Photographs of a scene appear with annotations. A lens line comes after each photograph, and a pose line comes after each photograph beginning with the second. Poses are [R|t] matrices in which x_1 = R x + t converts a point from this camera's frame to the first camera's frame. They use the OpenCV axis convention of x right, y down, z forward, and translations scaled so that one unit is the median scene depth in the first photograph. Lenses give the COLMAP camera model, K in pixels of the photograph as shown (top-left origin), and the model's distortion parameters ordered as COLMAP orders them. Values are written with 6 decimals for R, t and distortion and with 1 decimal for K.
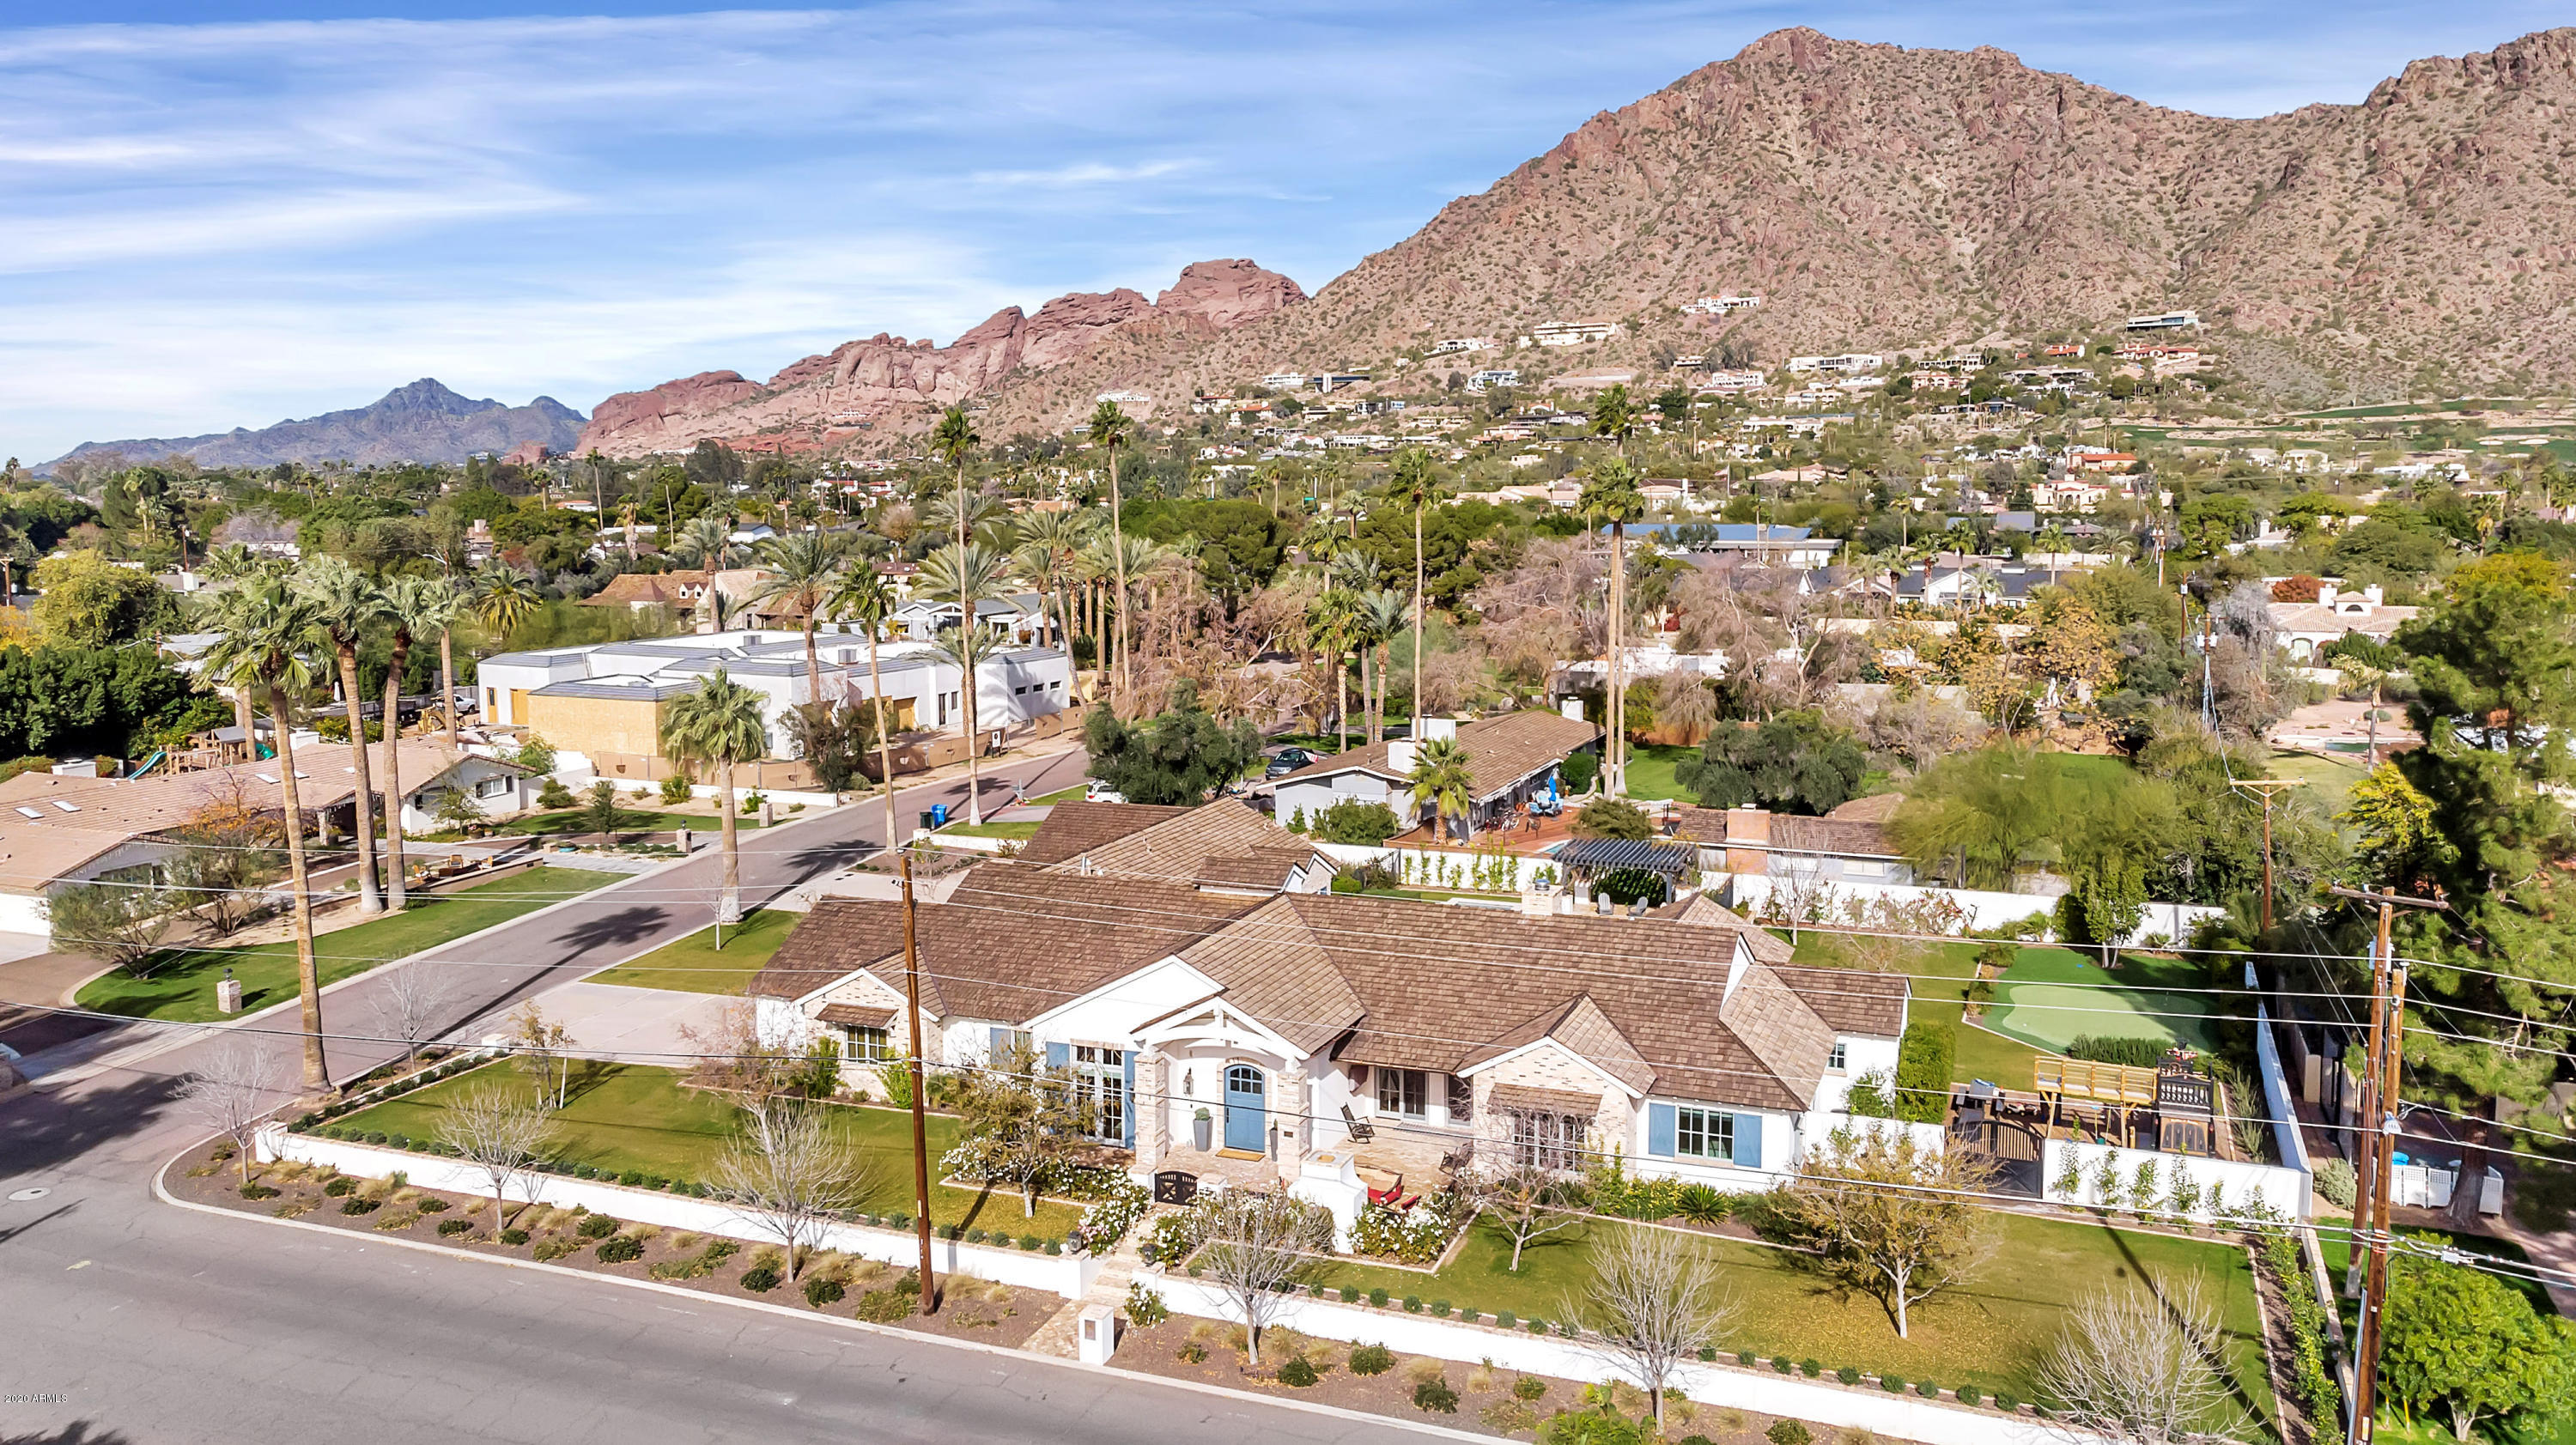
lens RADIAL K [[1881.1, 0, 1297.6], [0, 1881.1, 690.8], [0, 0, 1]] dist [0.021815, 0.035963]
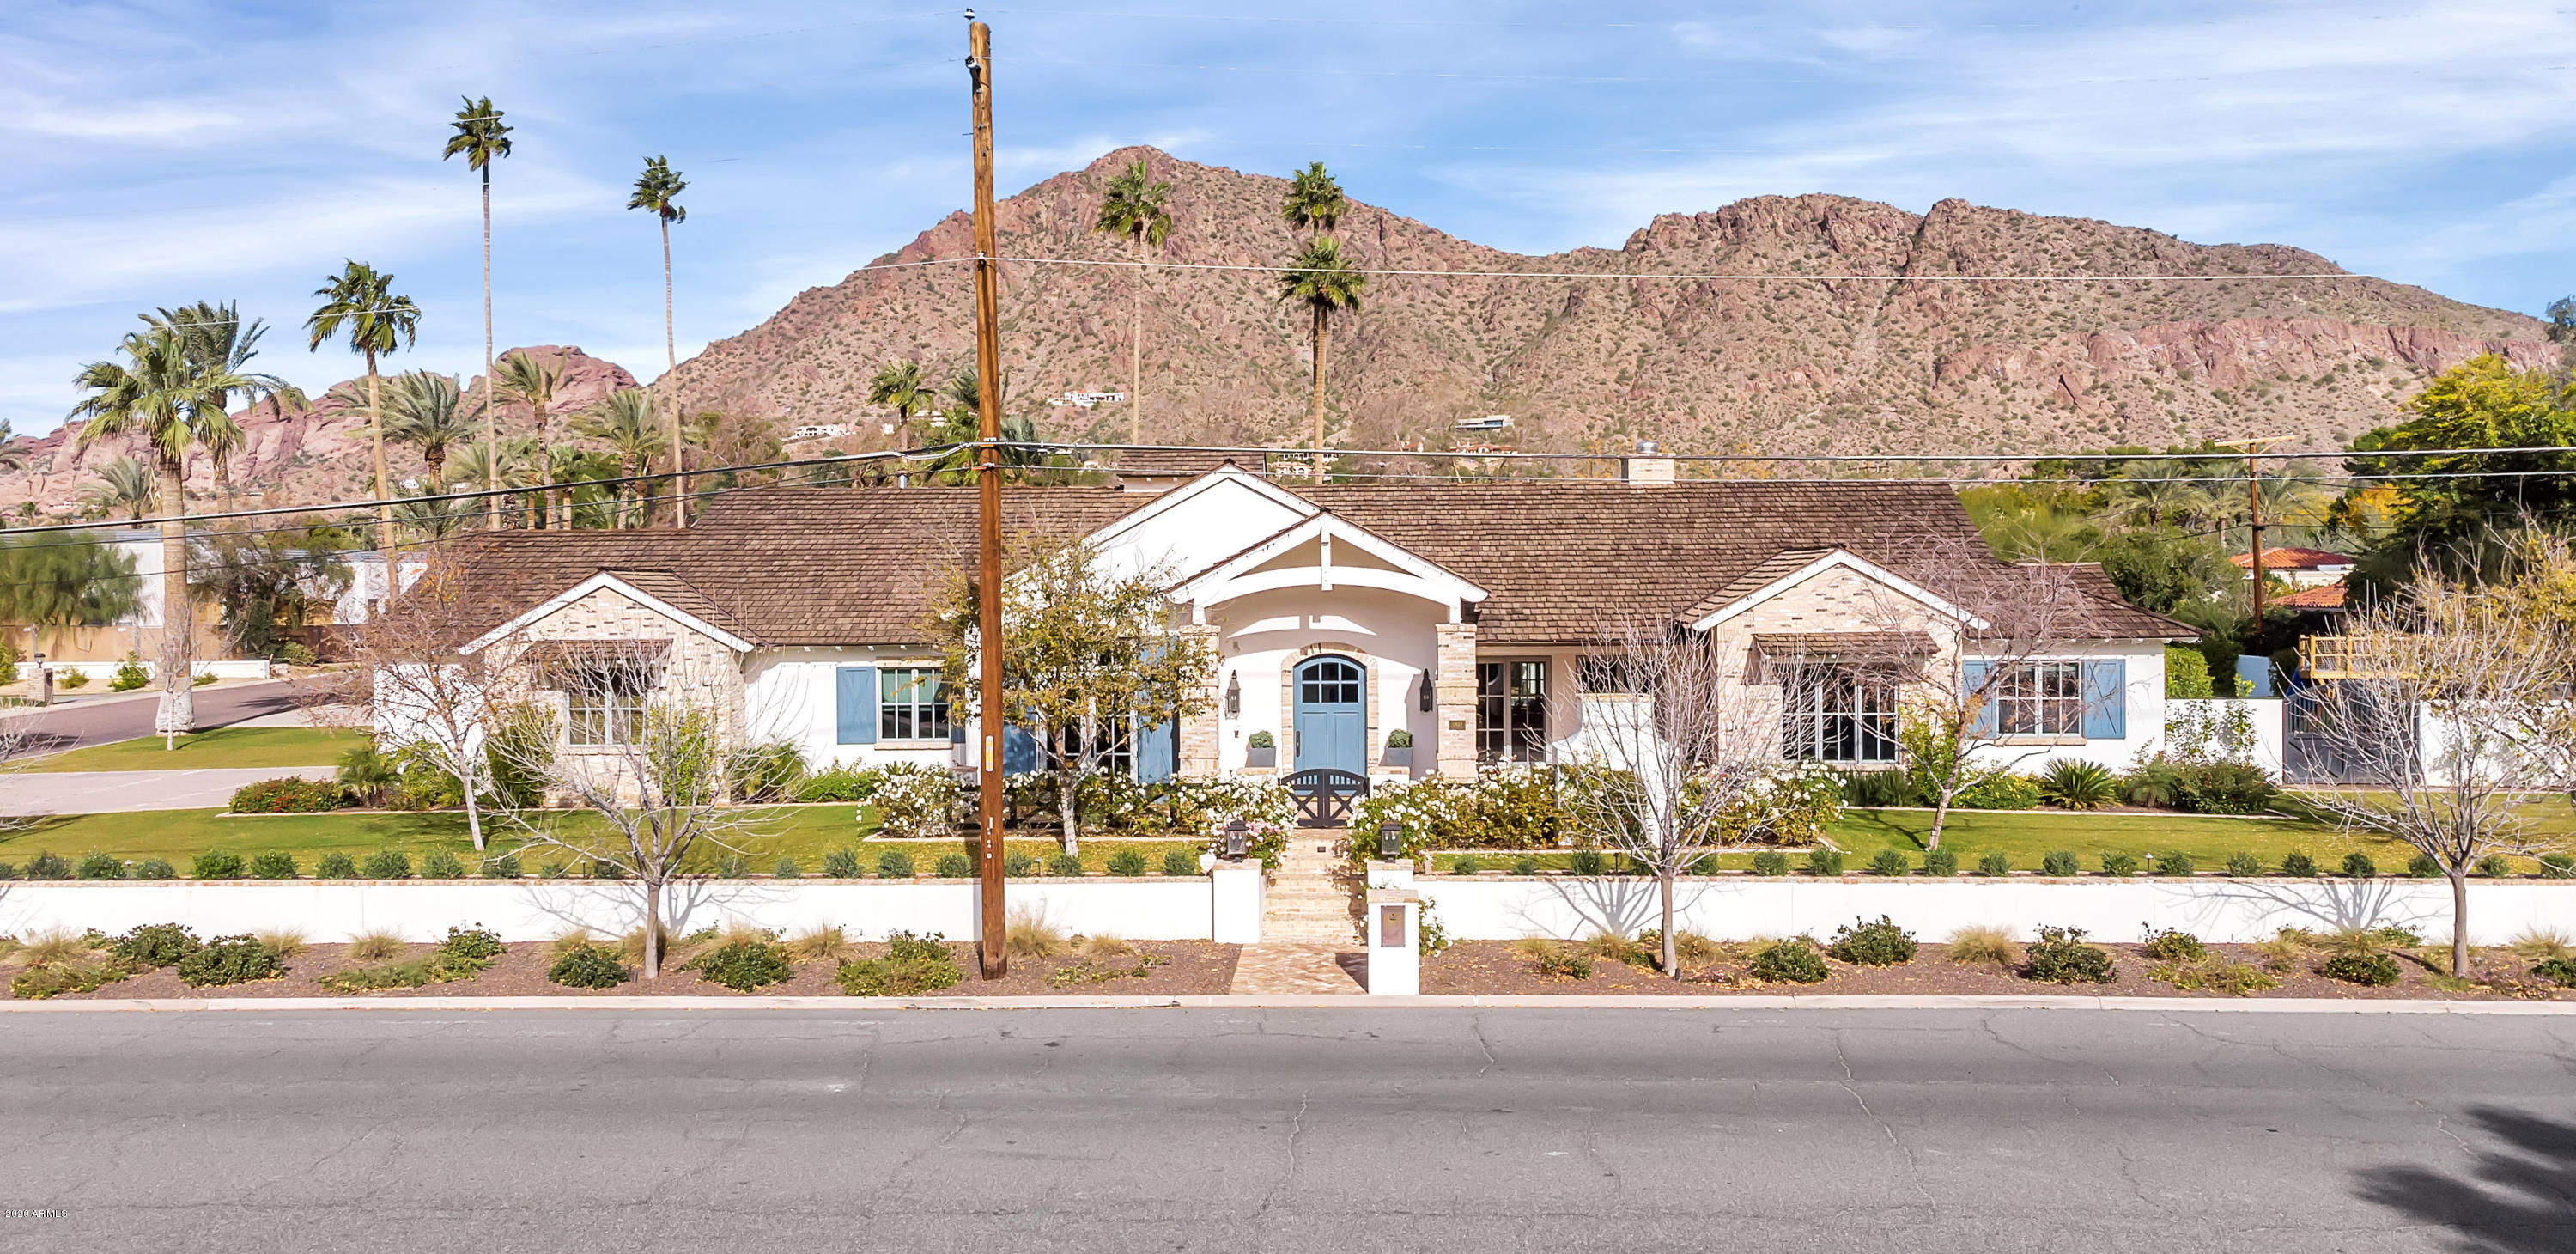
lens RADIAL K [[1892.6, 0, 1300.2], [0, 1892.6, 629.7], [0, 0, 1]] dist [0.034129, 0.003878]
pose [[0.943207, -0.008405, 0.332100, -0.080072], [0.037588, 0.995960, -0.081549, 0.078990], [-0.330073, 0.089401, 0.939712, 0.137200]]
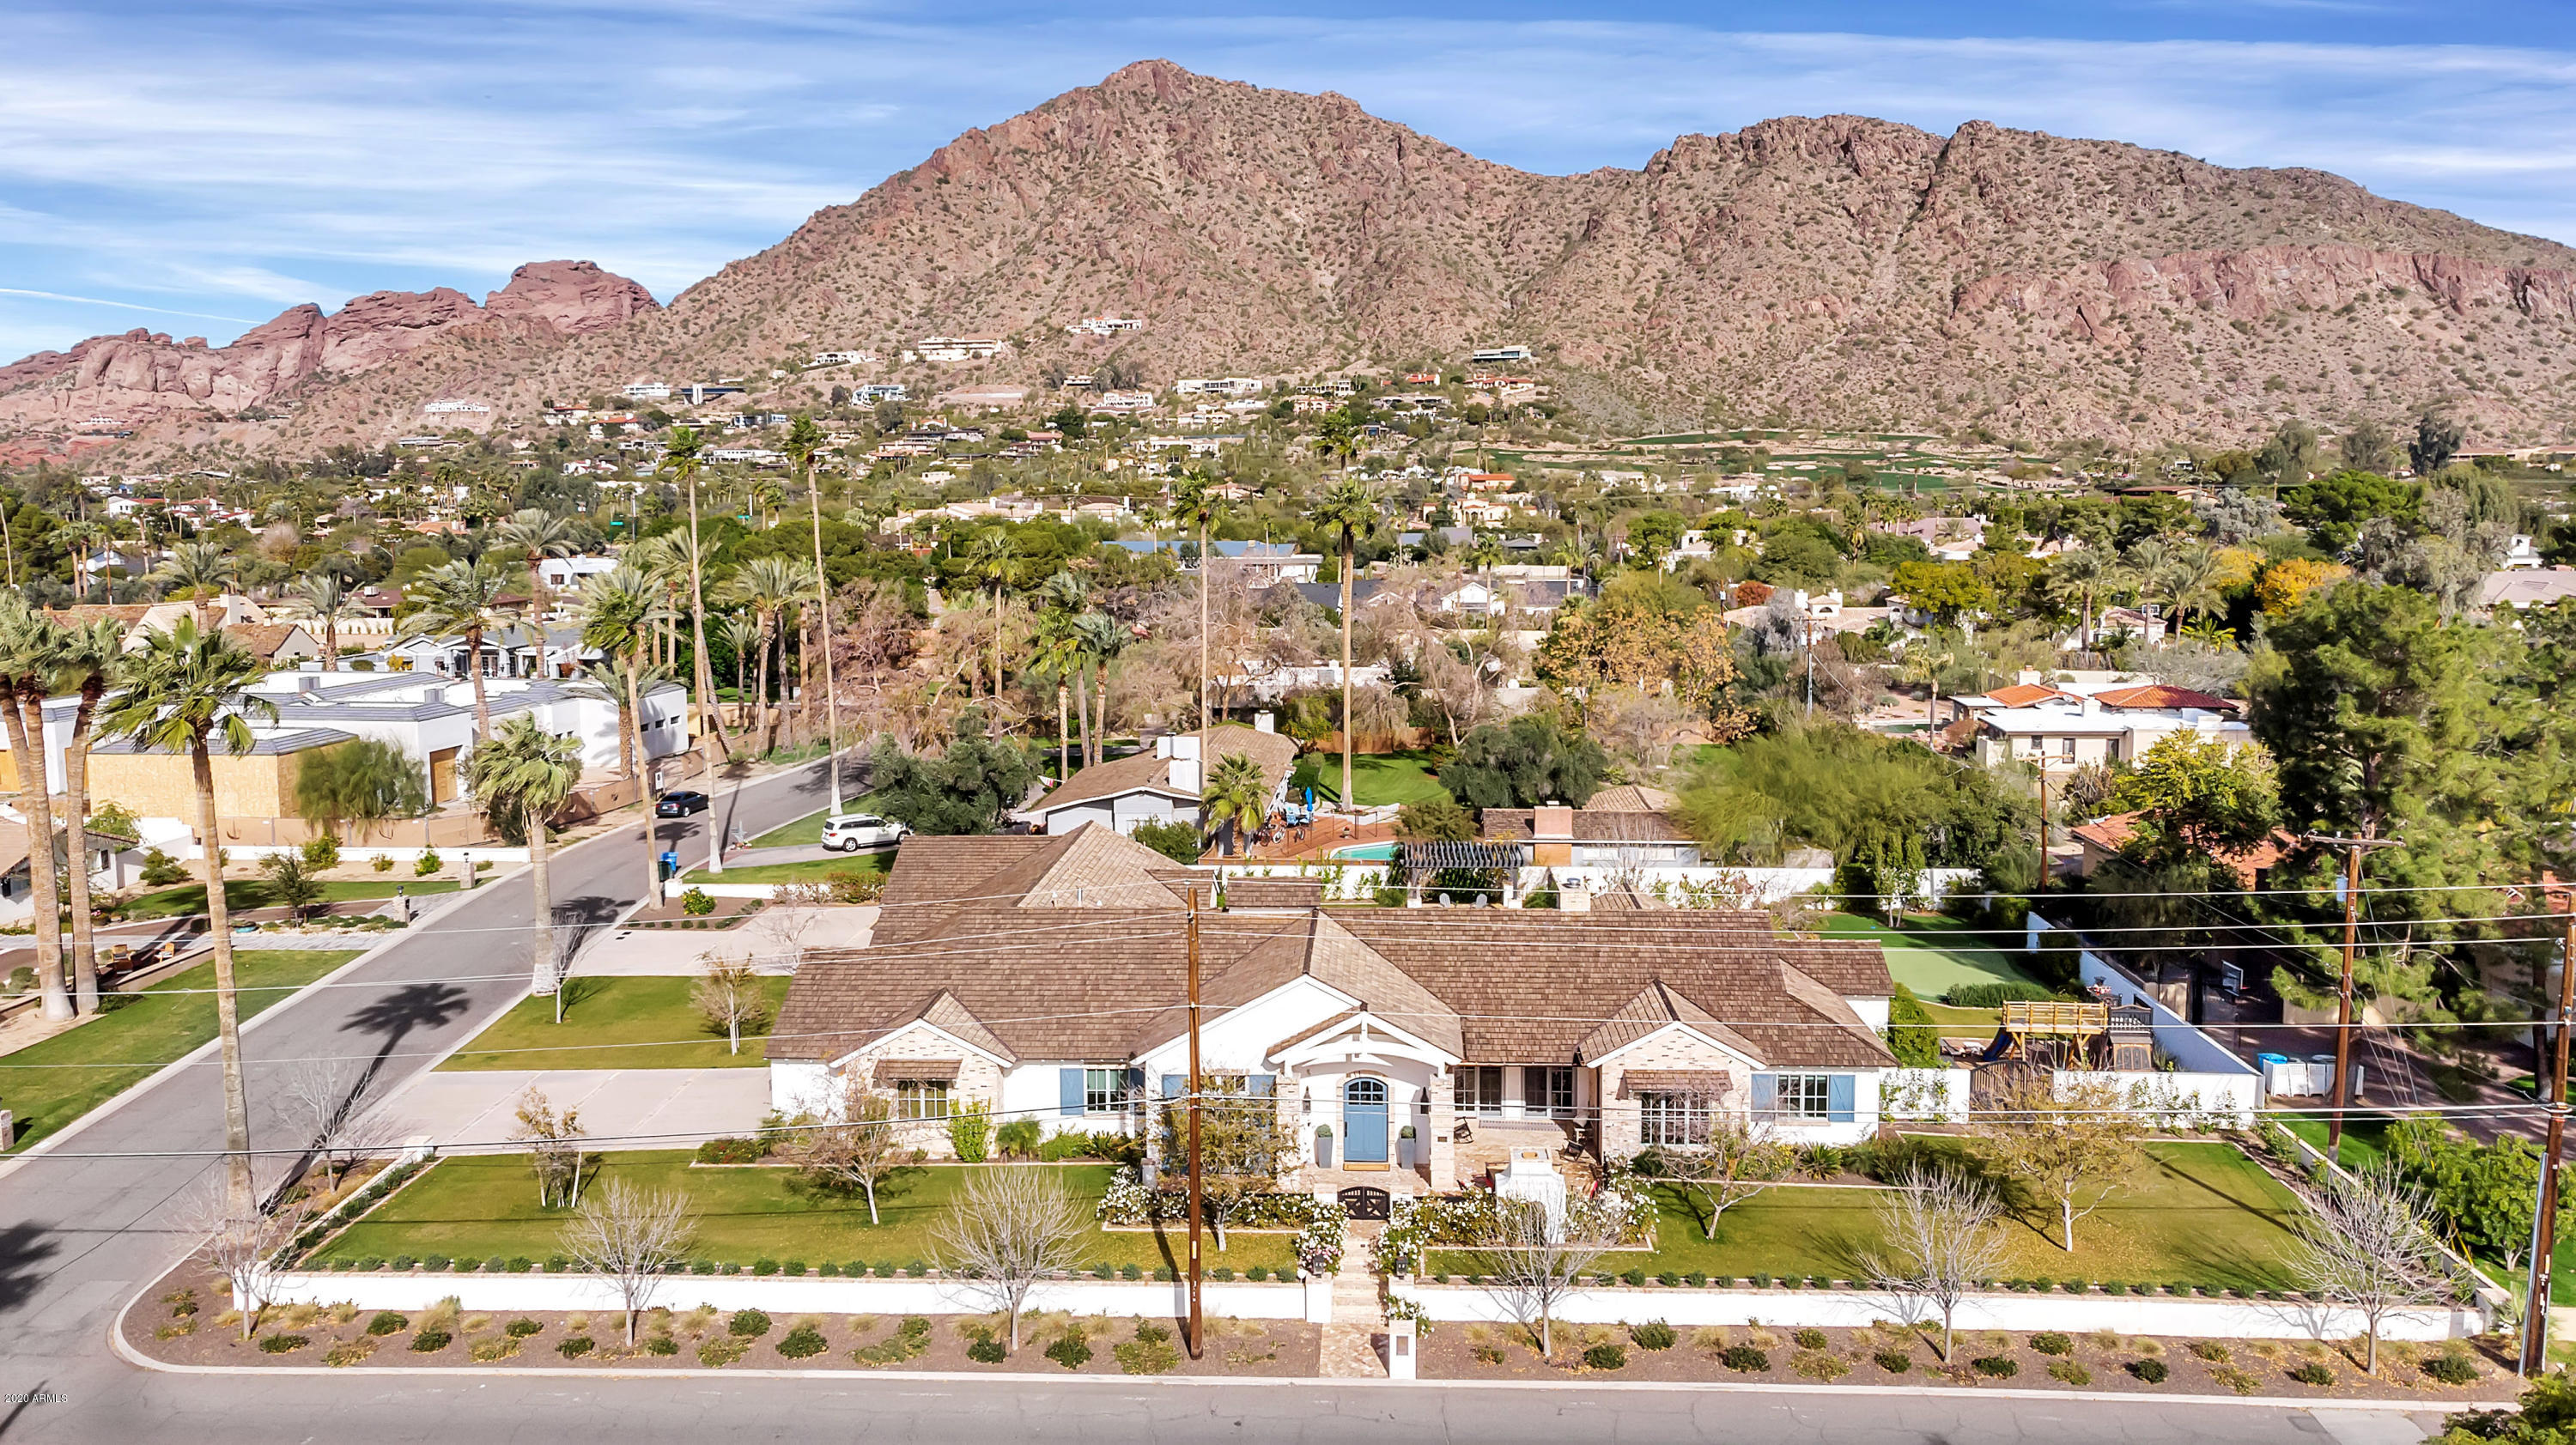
lens RADIAL K [[1881.1, 0, 1296.6], [0, 1881.1, 712.0], [0, 0, 1]] dist [0.021815, 0.035963]
pose [[0.946674, -0.037074, 0.320052, -0.124933], [0.036464, 0.999304, 0.007900, -0.002480], [-0.320122, 0.004192, 0.947367, 0.016641]]
